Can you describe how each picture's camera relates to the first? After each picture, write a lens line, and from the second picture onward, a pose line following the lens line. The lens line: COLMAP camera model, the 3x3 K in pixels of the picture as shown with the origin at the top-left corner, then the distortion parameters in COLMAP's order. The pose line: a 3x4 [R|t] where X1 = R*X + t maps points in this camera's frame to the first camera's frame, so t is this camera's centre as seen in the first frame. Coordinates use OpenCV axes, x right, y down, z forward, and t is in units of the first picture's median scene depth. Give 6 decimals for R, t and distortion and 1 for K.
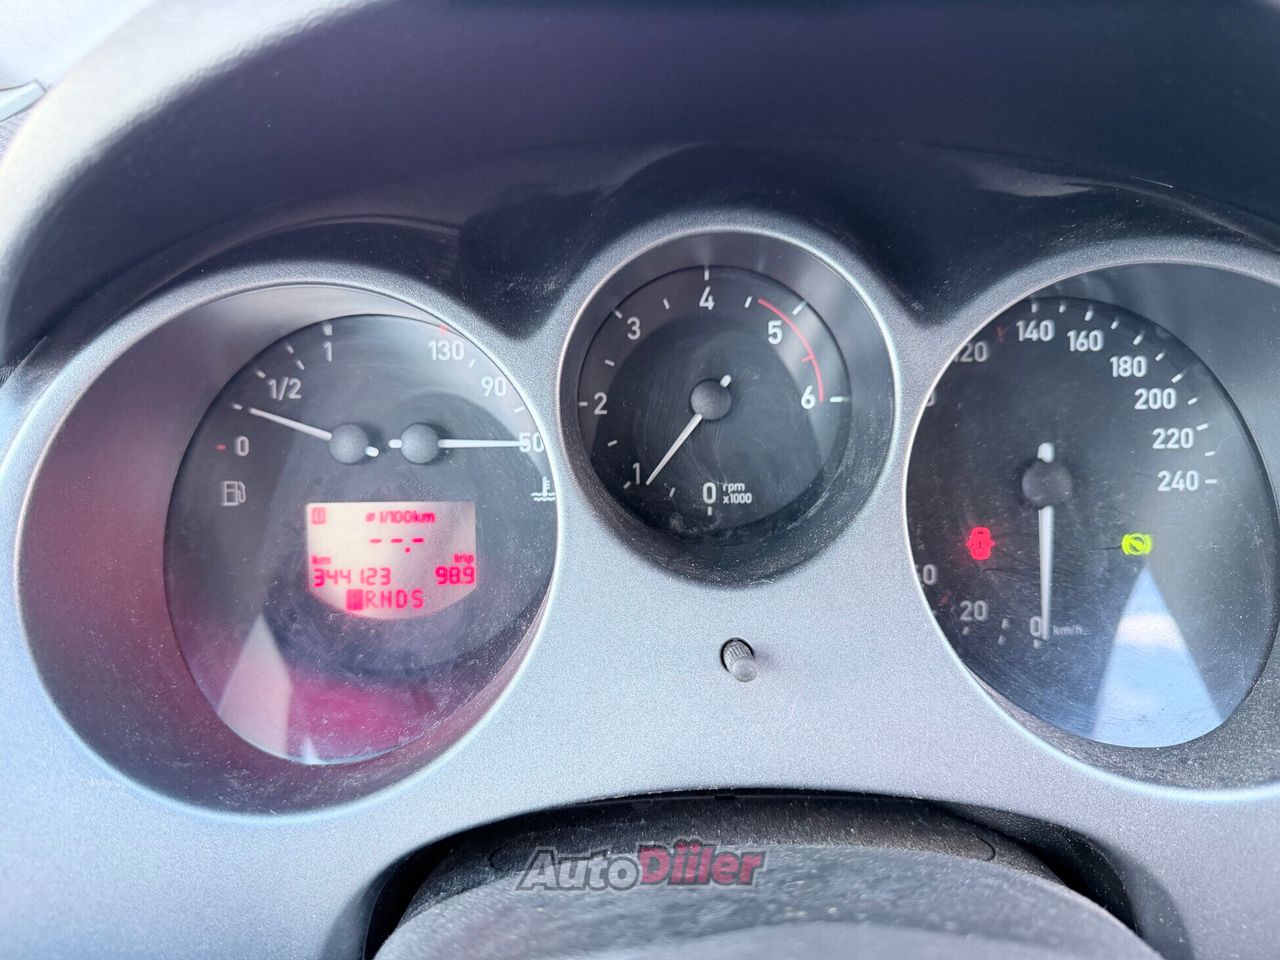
lens RADIAL K [[907.9, 0, 643.5], [0, 907.9, 490.9], [0, 0, 1]] dist [0.028515, -0.047380]
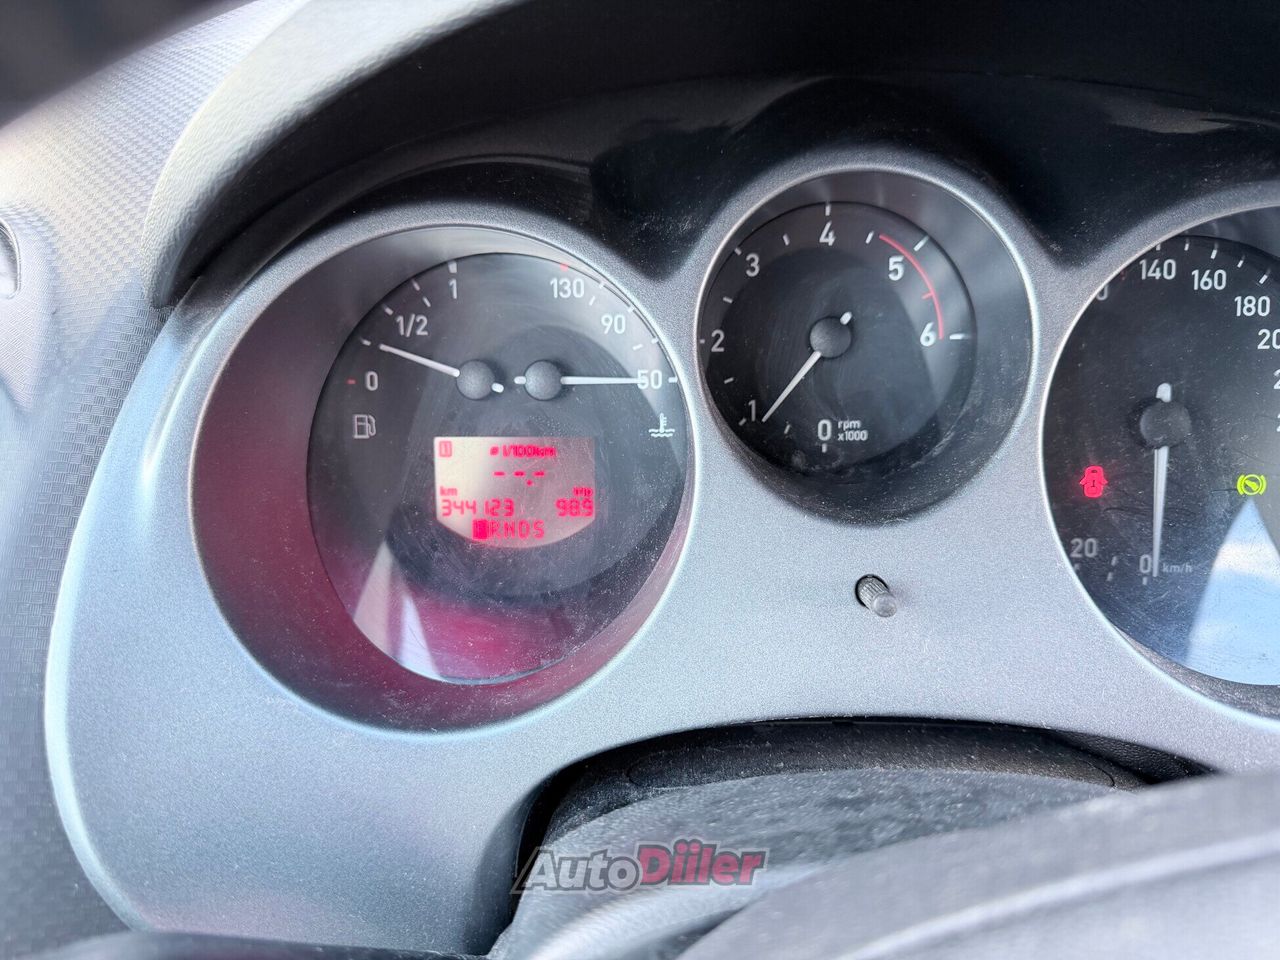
lens RADIAL K [[907.9, 0, 635.5], [0, 907.9, 482.2], [0, 0, 1]] dist [0.028515, -0.047380]
pose [[0.999297, 0.010035, -0.036126, -0.119385], [-0.007291, 0.997135, 0.075295, -0.017046], [0.036779, -0.074978, 0.996507, -0.031934]]
